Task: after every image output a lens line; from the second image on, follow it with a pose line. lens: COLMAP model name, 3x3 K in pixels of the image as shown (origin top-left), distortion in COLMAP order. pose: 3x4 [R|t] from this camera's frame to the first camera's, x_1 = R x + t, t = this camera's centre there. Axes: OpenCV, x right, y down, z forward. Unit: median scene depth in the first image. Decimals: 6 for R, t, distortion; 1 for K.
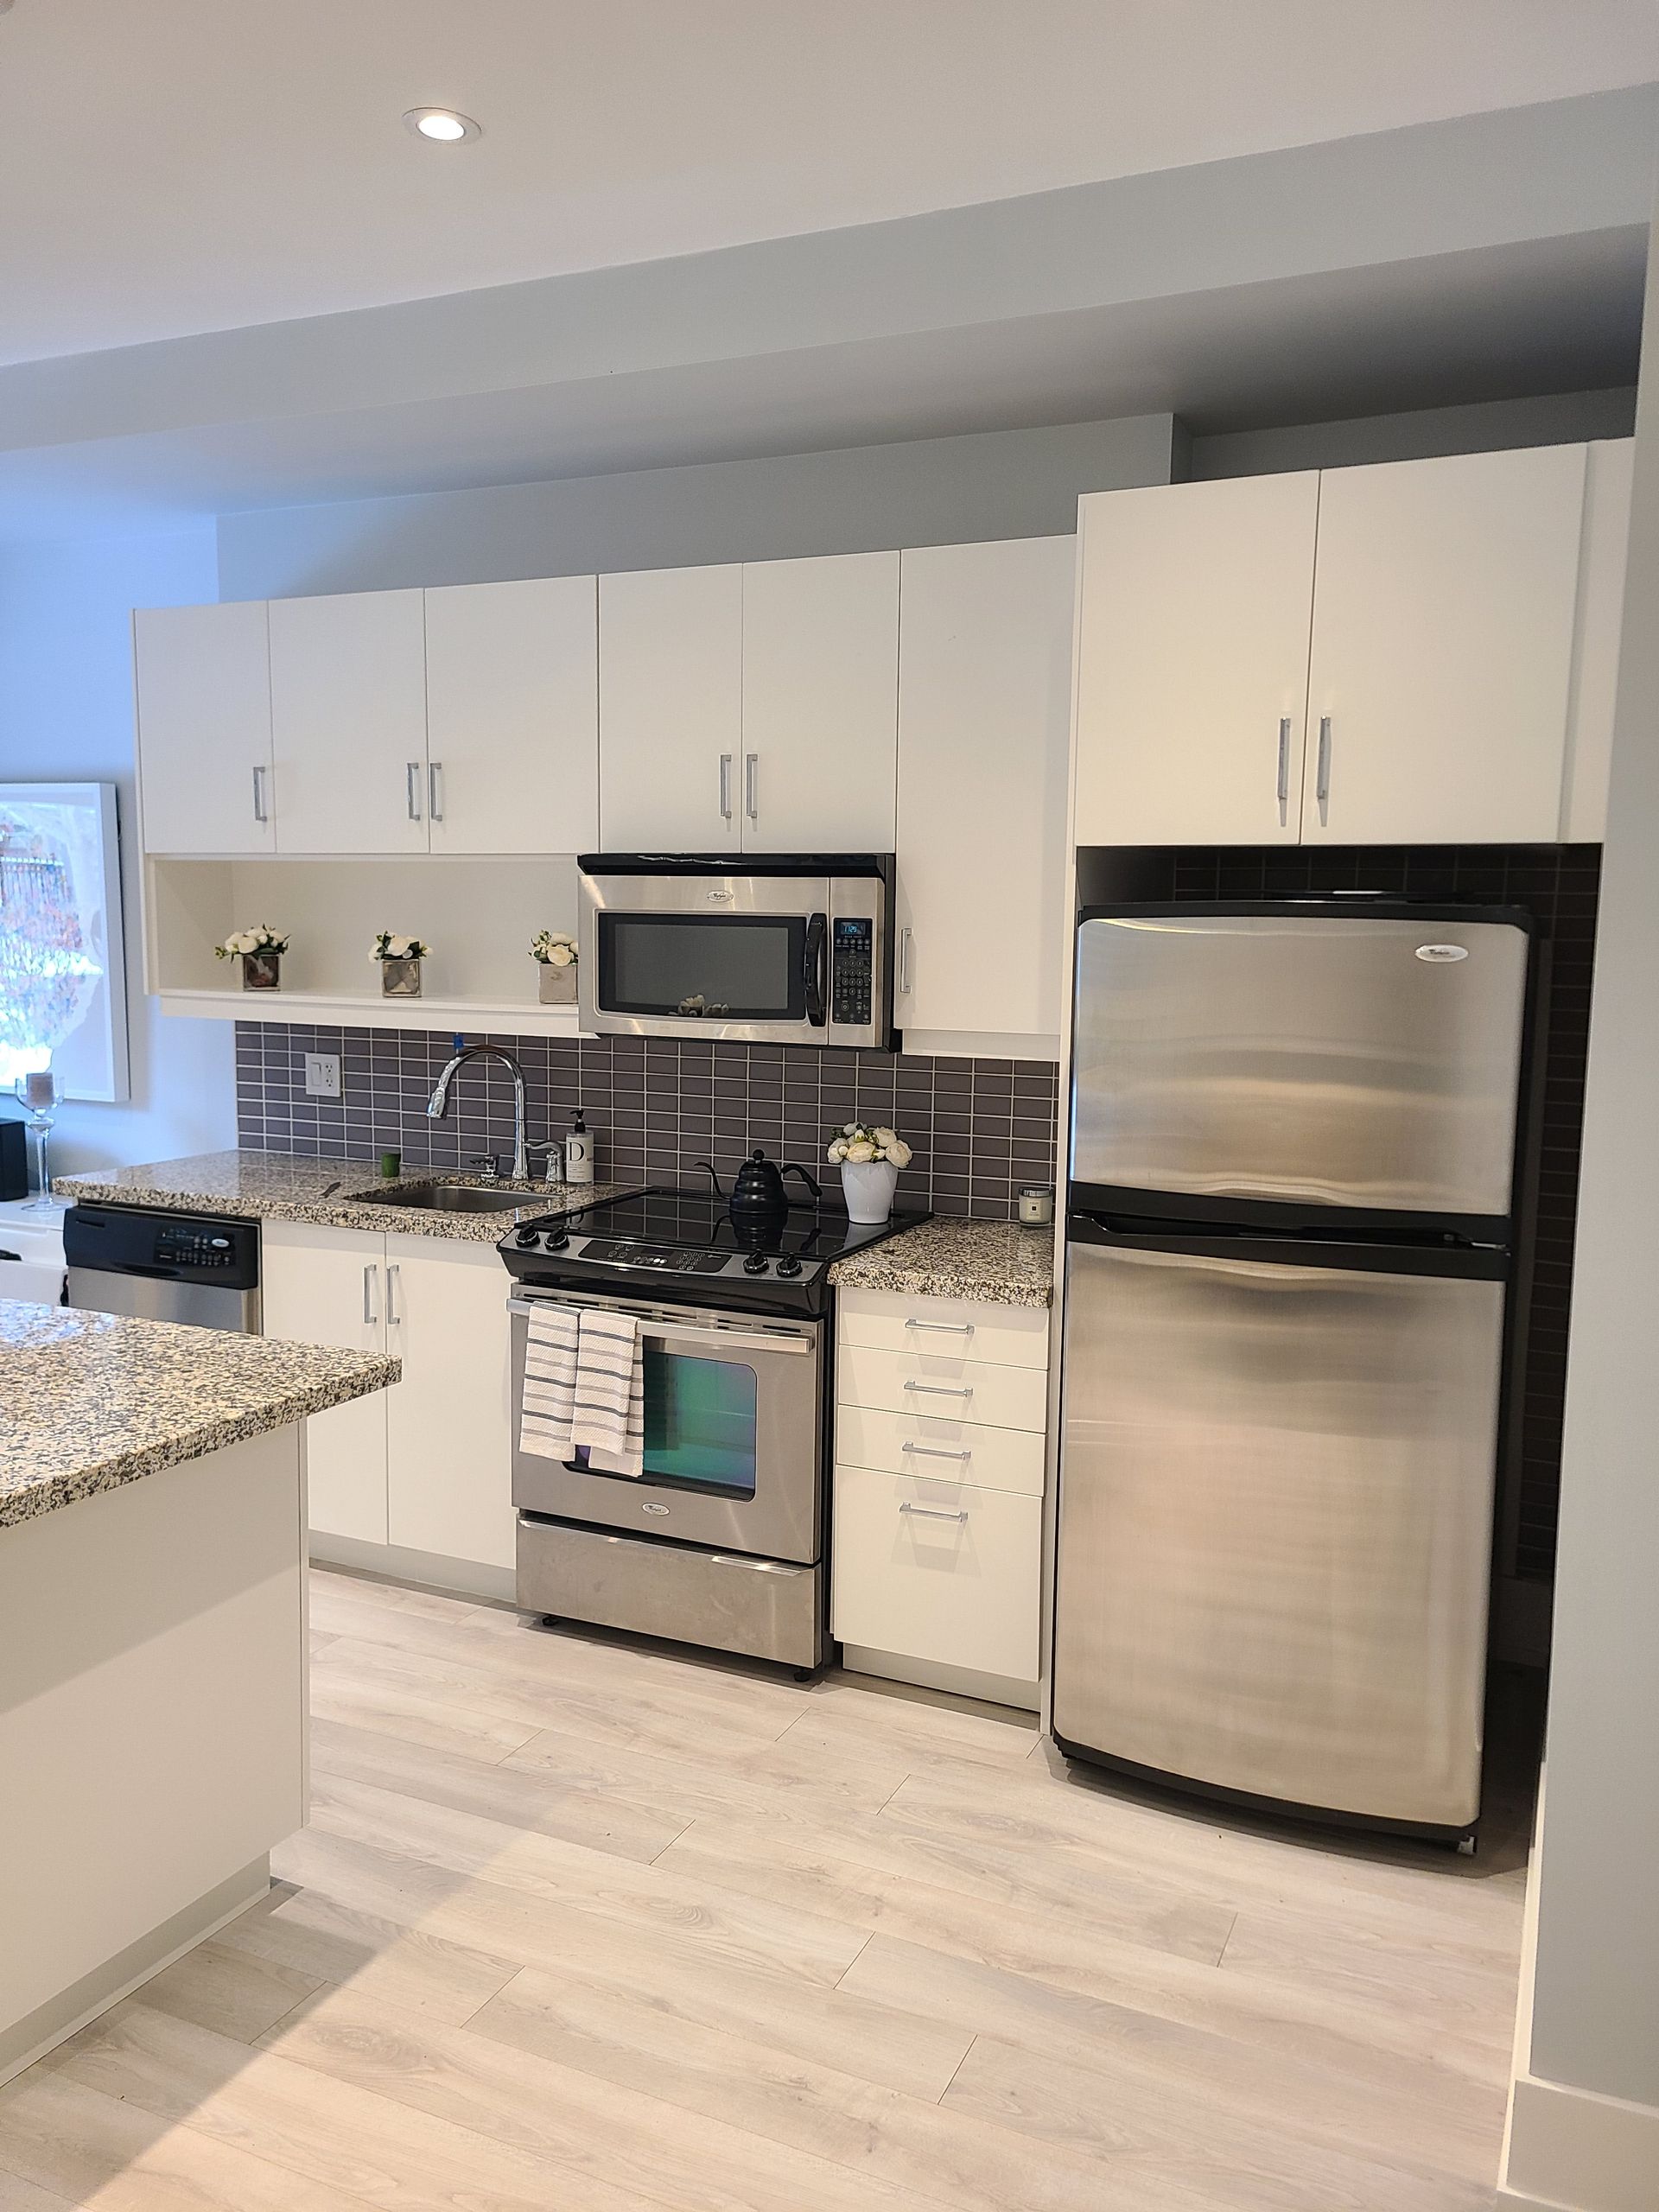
lens RADIAL K [[1658.4, 0, 829.5], [0, 1658.4, 1106.0], [0, 0, 1]] dist [0.024704, -0.024448]
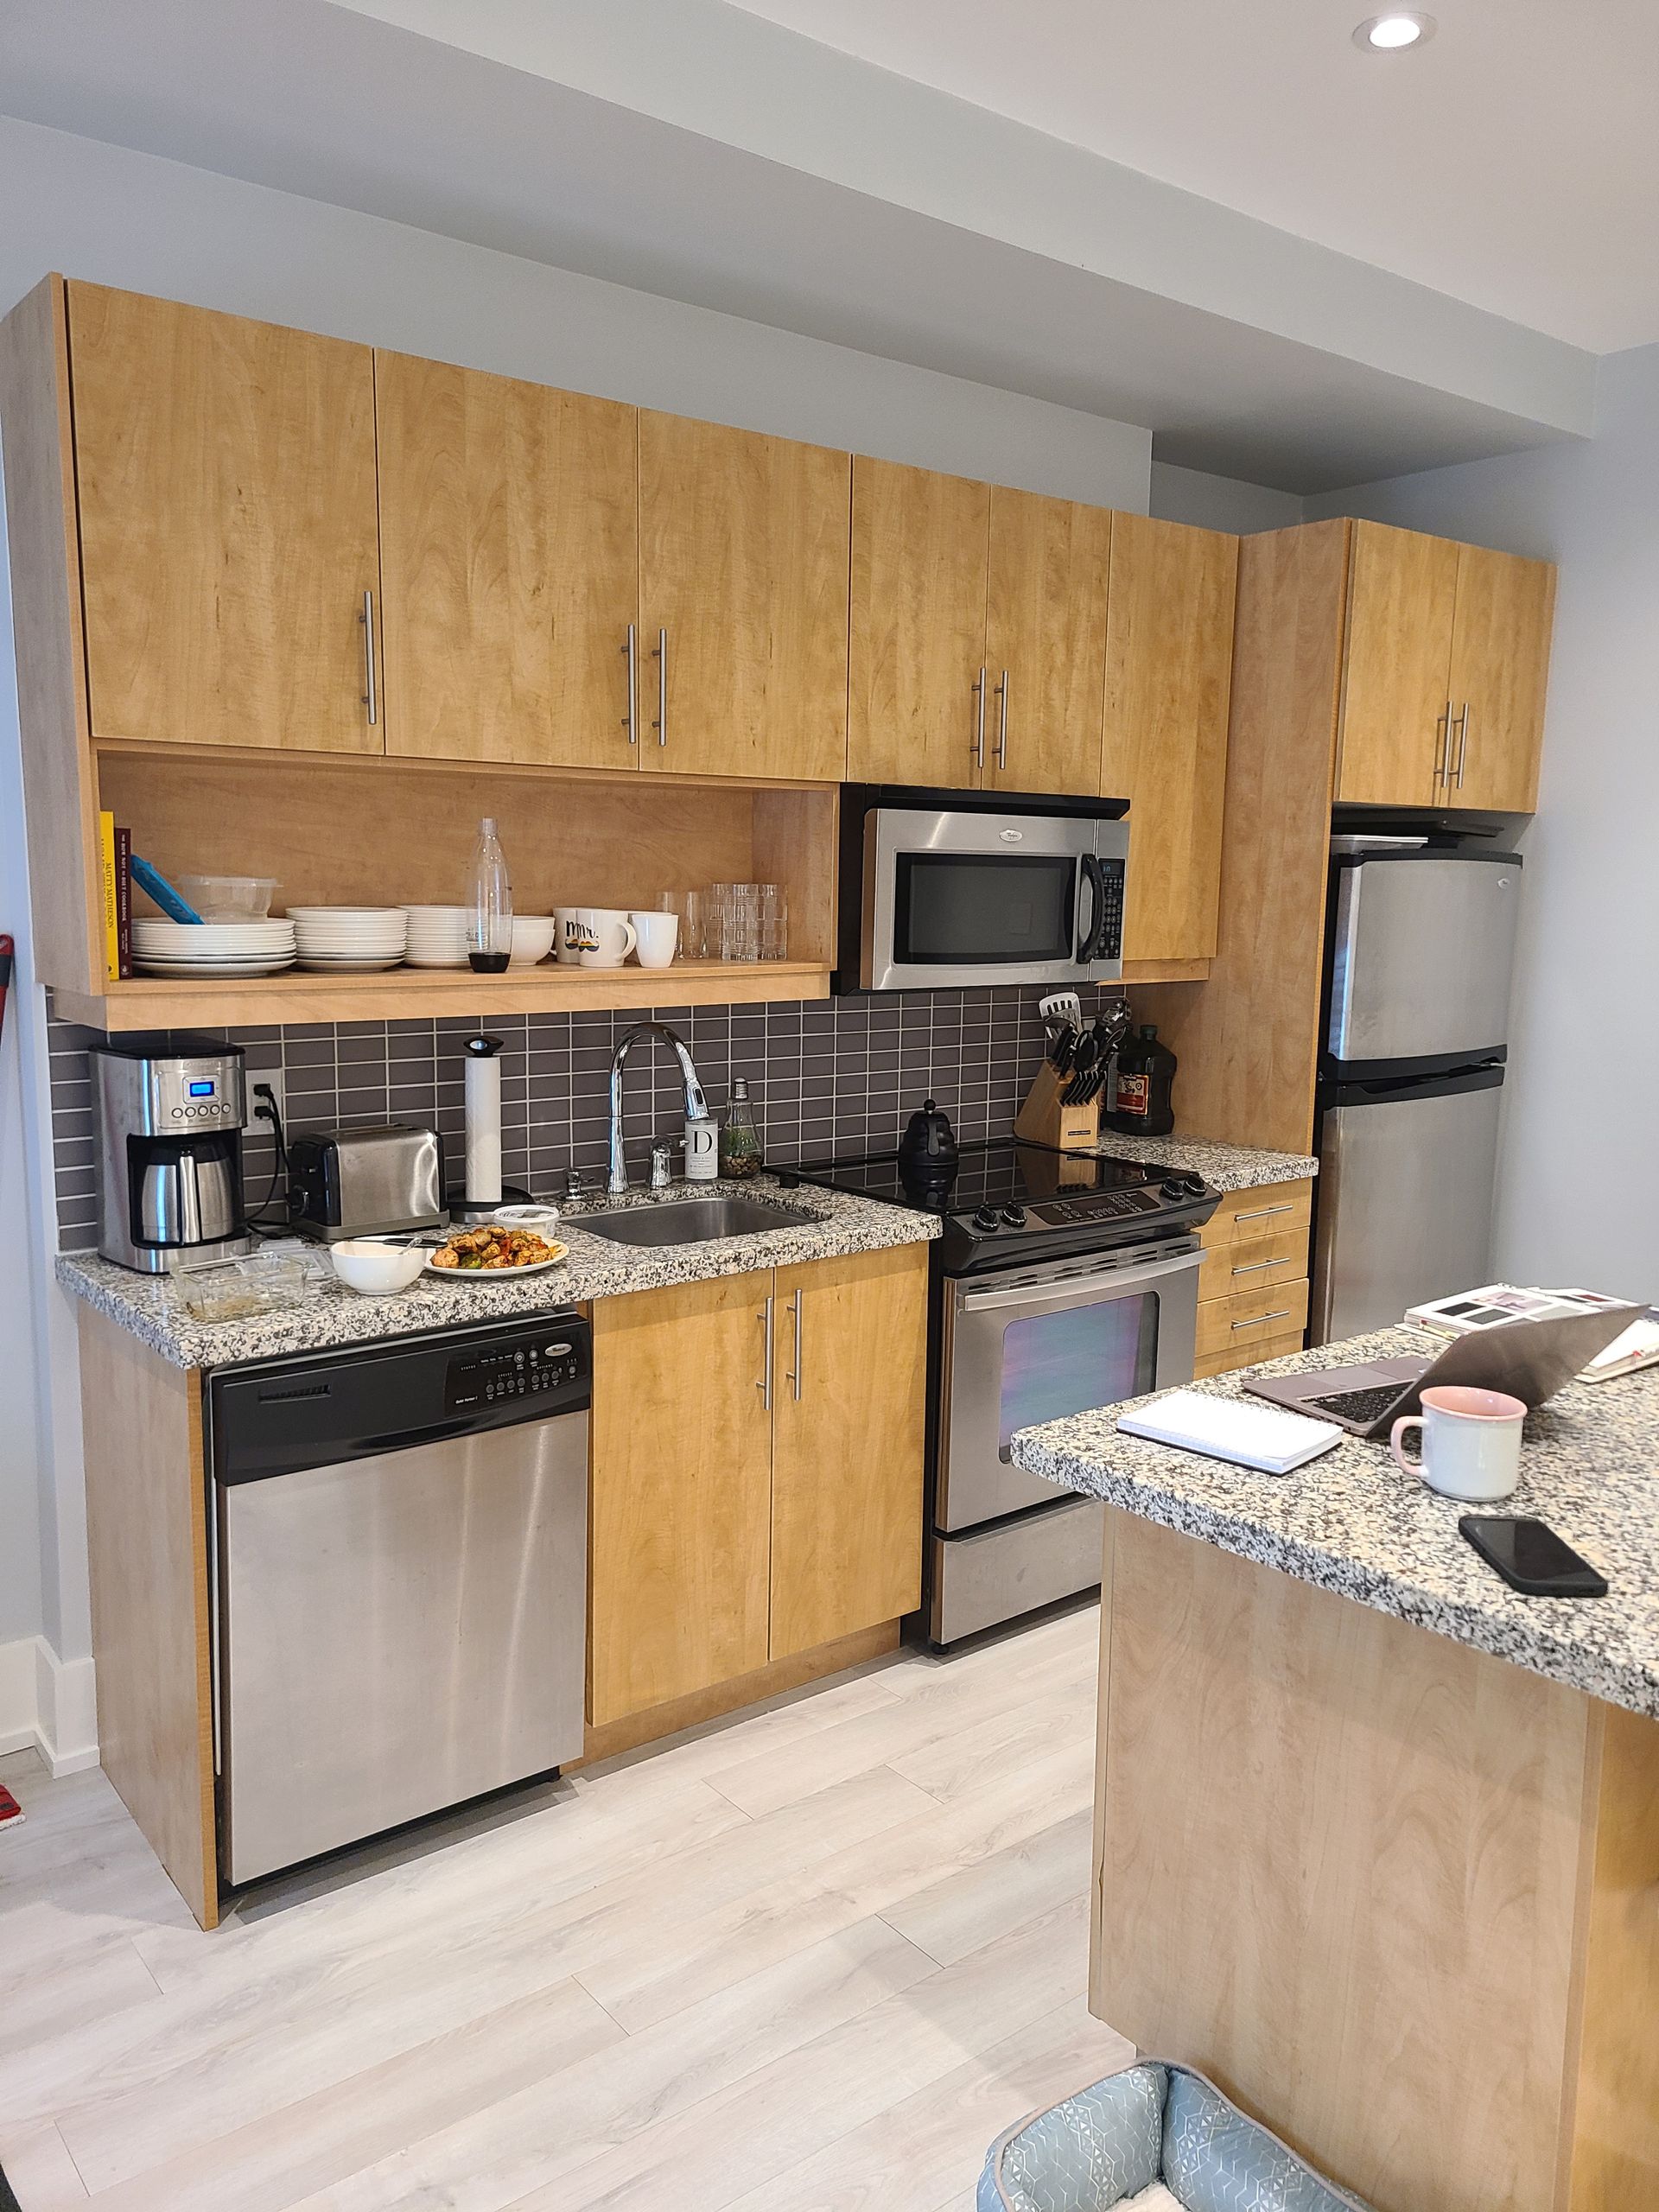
lens RADIAL K [[1658.4, 0, 829.5], [0, 1658.4, 1106.0], [0, 0, 1]] dist [0.024704, -0.024448]
pose [[0.448867, -0.132843, 0.883669, -0.919306], [0.093730, 0.990433, 0.101282, -0.073230], [-0.888669, 0.037365, 0.457024, 0.617277]]
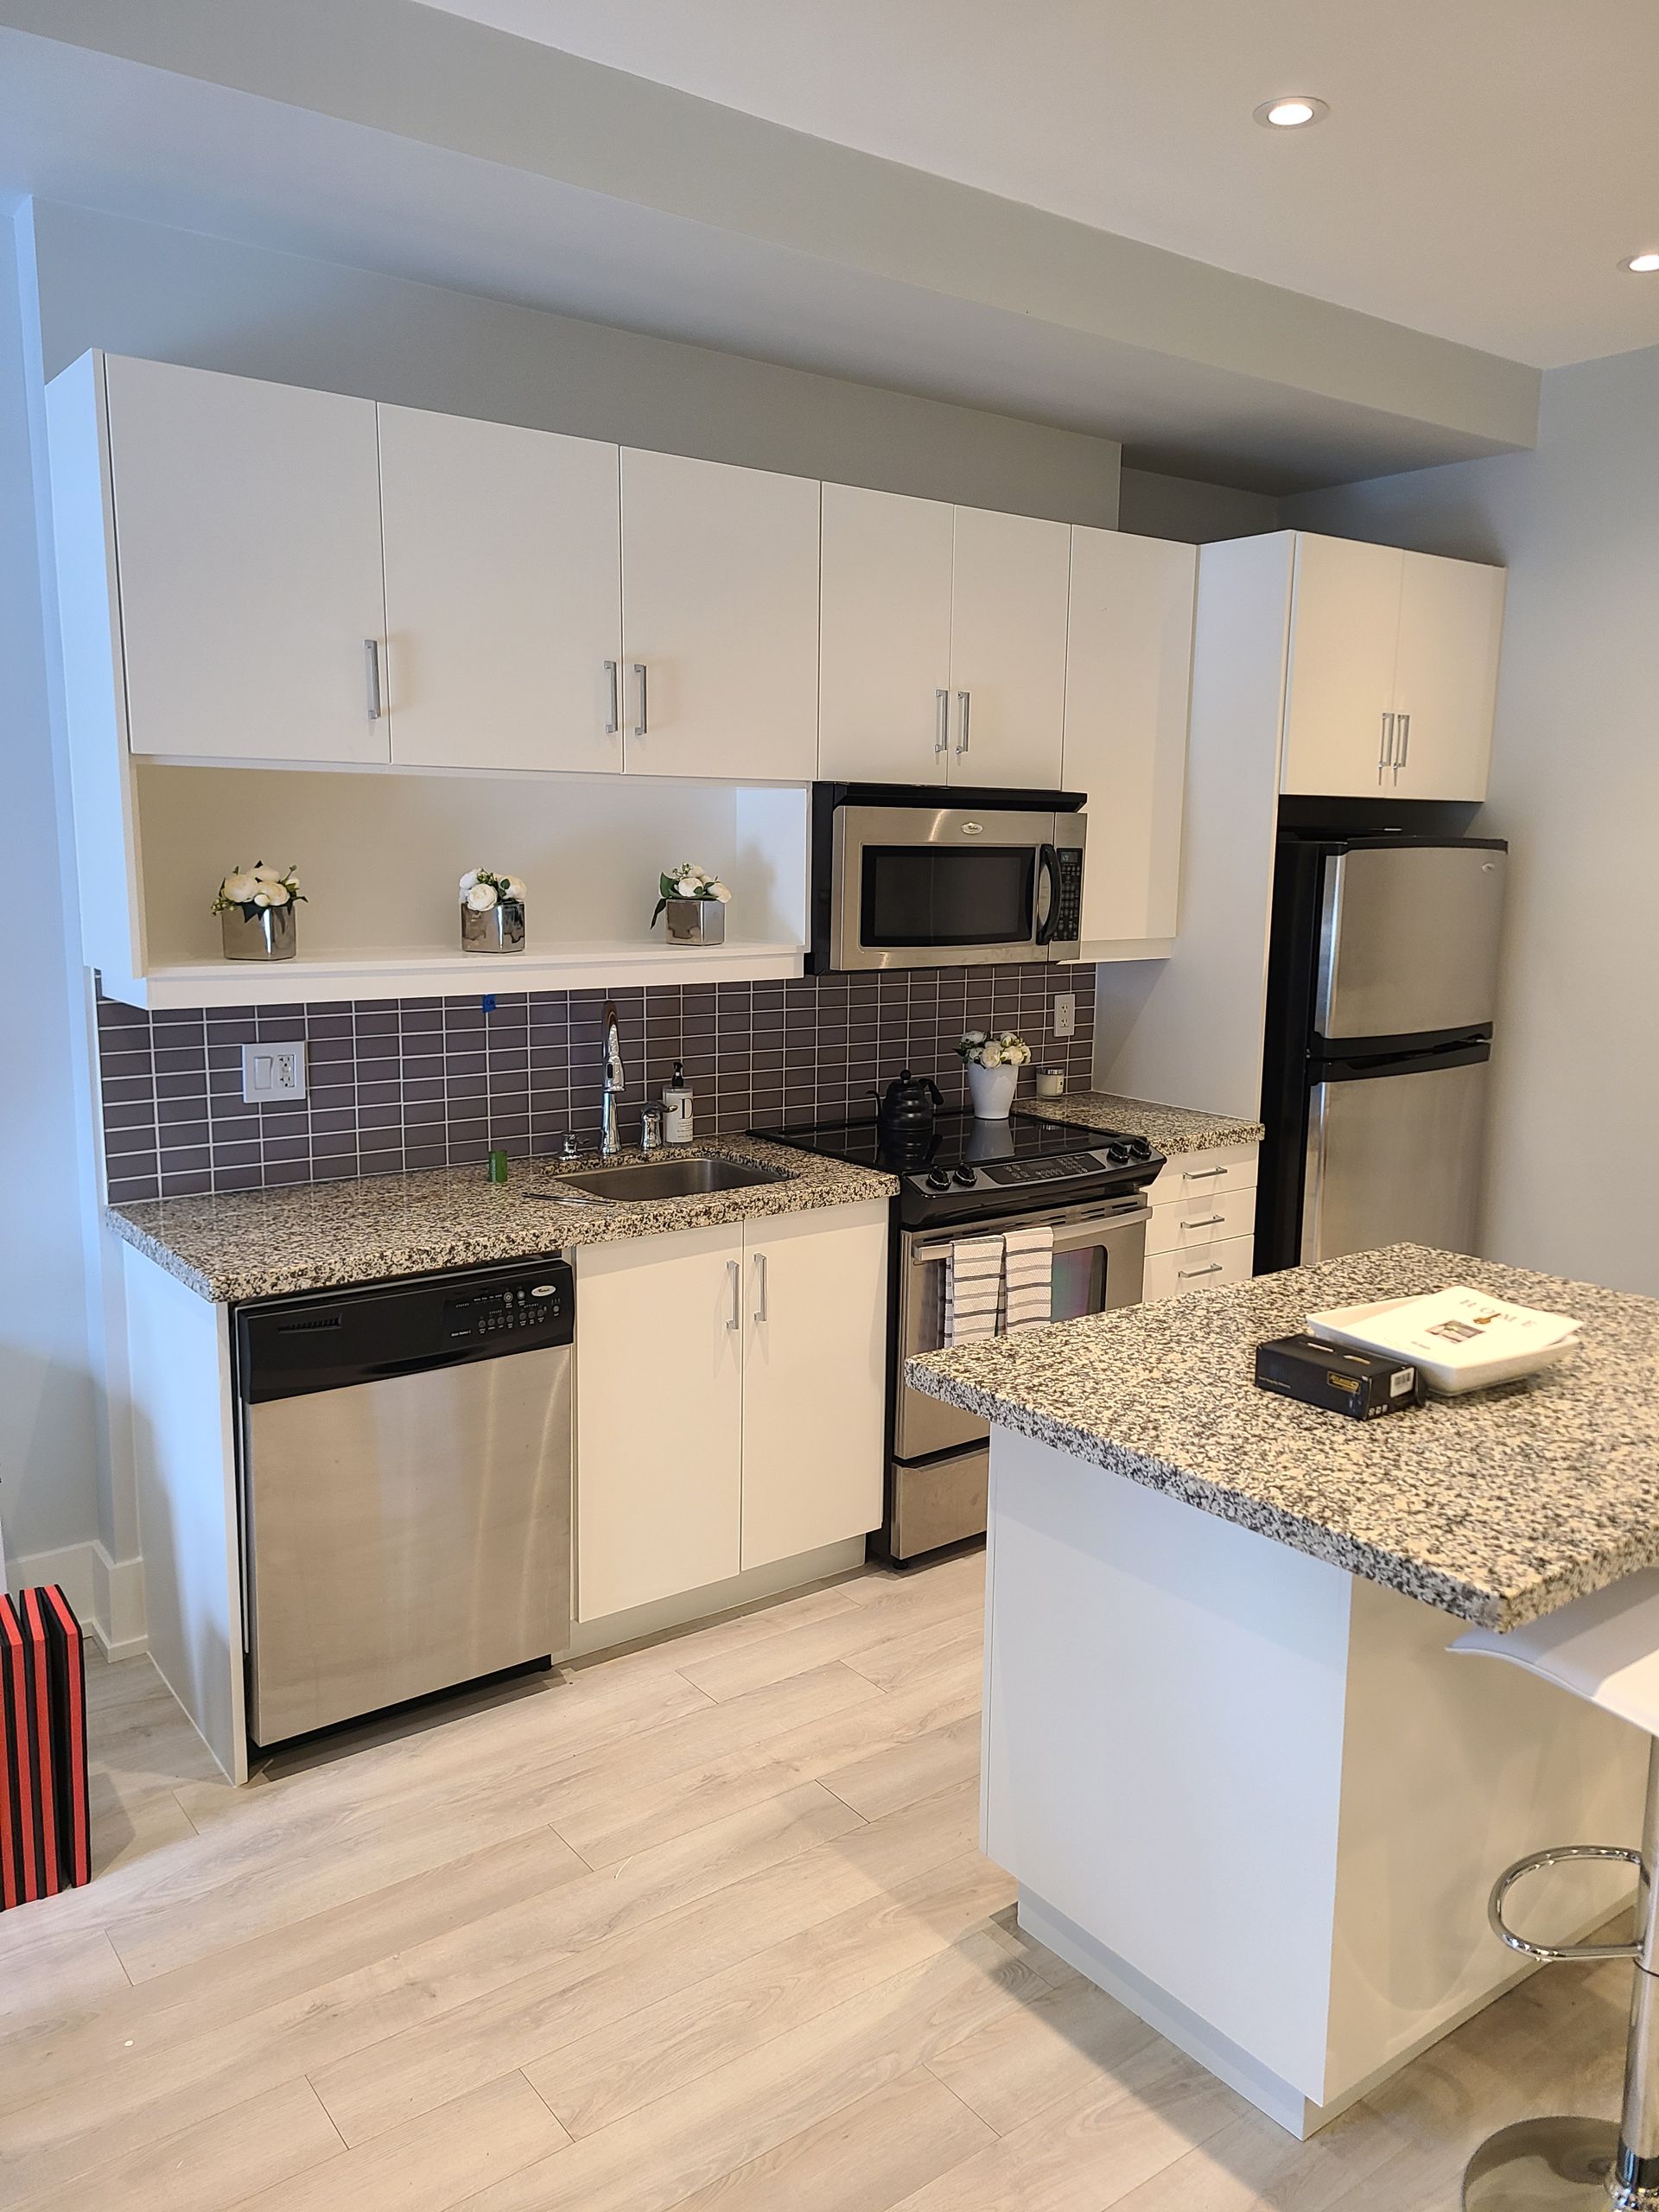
lens RADIAL K [[1658.7, 0, 858.9], [0, 1658.7, 1109.3], [0, 0, 1]] dist [0.014145, -0.002547]
pose [[0.465556, -0.153276, 0.871645, -0.974496], [0.092304, 0.987927, 0.124423, -0.082175], [-0.880192, 0.022530, 0.474083, 0.532150]]
